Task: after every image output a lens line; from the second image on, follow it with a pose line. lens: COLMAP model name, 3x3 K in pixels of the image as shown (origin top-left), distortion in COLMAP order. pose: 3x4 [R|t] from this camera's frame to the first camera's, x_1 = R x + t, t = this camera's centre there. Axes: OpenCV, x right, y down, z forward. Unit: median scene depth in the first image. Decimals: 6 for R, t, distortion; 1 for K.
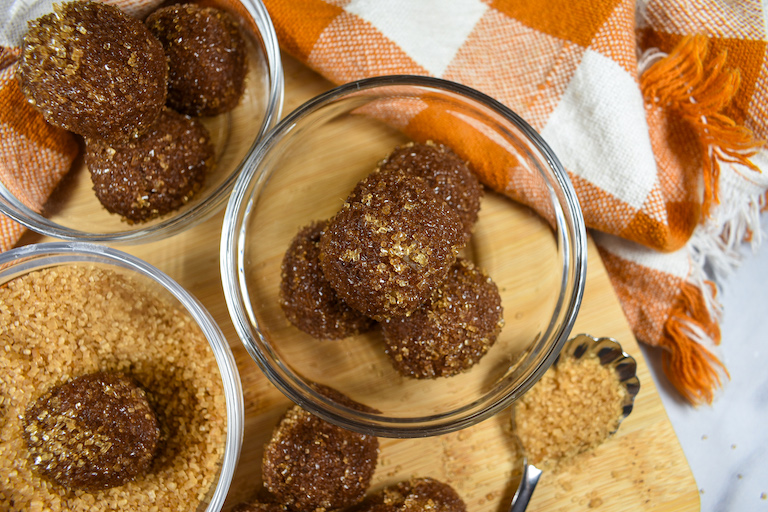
lens RADIAL K [[595.3, 0, 383.8], [0, 595.3, 252.5], [0, 0, 1]] dist [-0.058024, -0.003015]
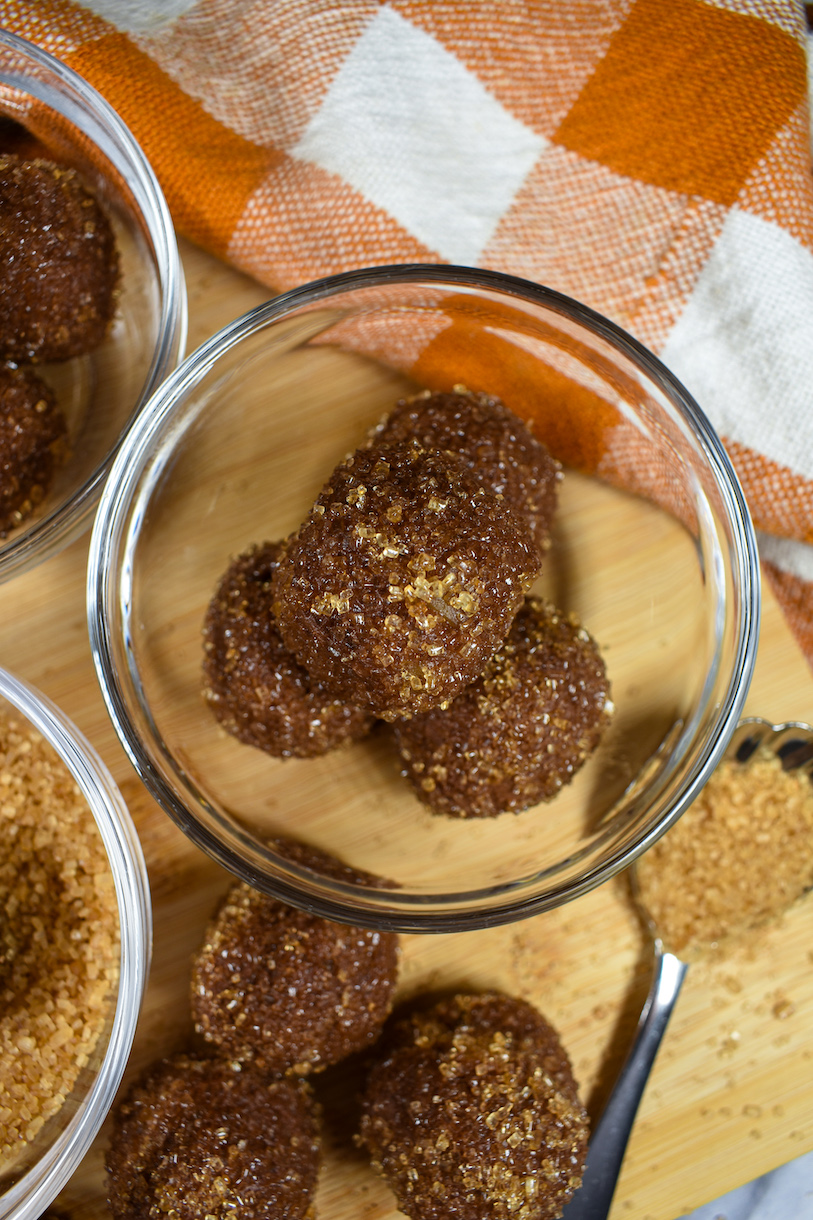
lens RADIAL K [[945.7, 0, 406.5], [0, 945.7, 614.9], [0, 0, 1]] dist [-0.058024, -0.003015]
pose [[0.997391, -0.058305, 0.042563, -0.021382], [0.057221, 0.998016, 0.026245, -0.002537], [-0.044008, -0.023741, 0.998749, 0.126950]]
